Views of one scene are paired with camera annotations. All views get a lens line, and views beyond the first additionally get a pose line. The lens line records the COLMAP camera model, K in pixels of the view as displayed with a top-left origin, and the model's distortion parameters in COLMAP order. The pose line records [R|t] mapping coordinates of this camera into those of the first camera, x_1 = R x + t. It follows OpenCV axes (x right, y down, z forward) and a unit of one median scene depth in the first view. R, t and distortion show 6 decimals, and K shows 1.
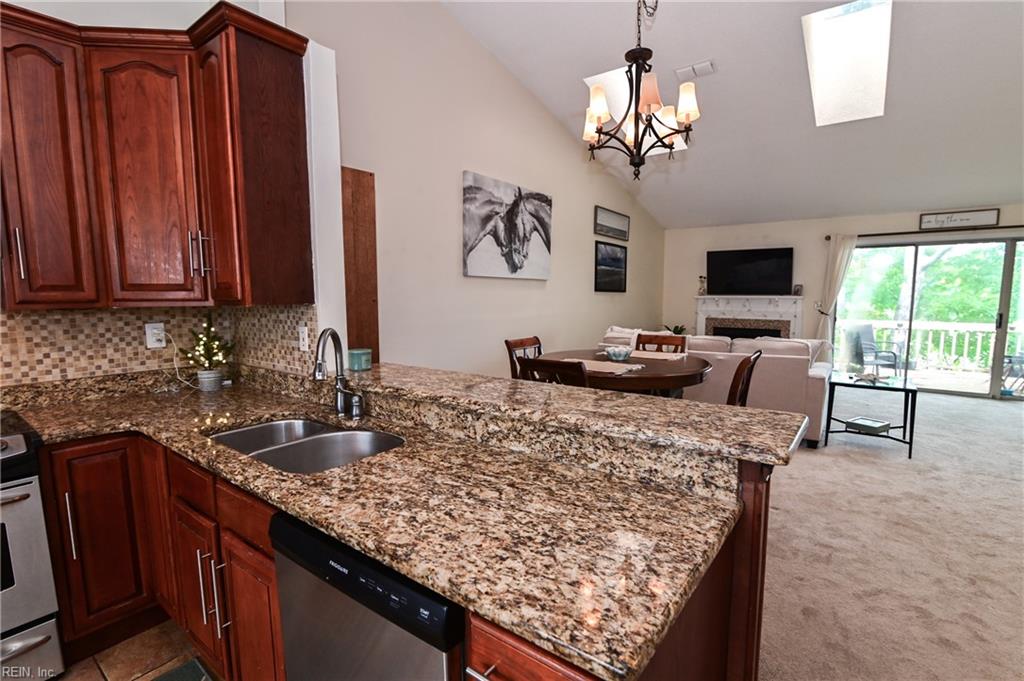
lens RADIAL K [[482.5, 0, 533.8], [0, 482.5, 343.6], [0, 0, 1]] dist [-0.019059, 0.000656]
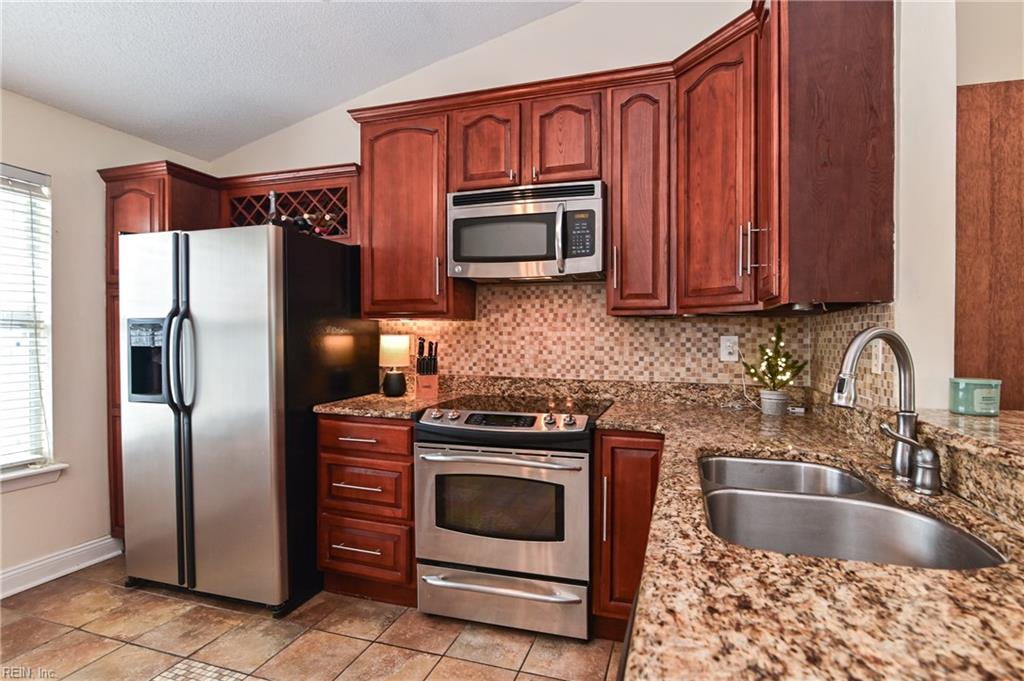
lens RADIAL K [[482.5, 0, 533.8], [0, 482.5, 343.6], [0, 0, 1]] dist [-0.019059, 0.000656]
pose [[0.317451, 0.009632, -0.948226, 0.006227], [-0.103669, 0.994307, -0.024607, 0.045119], [0.942591, 0.106113, 0.316642, 0.375458]]
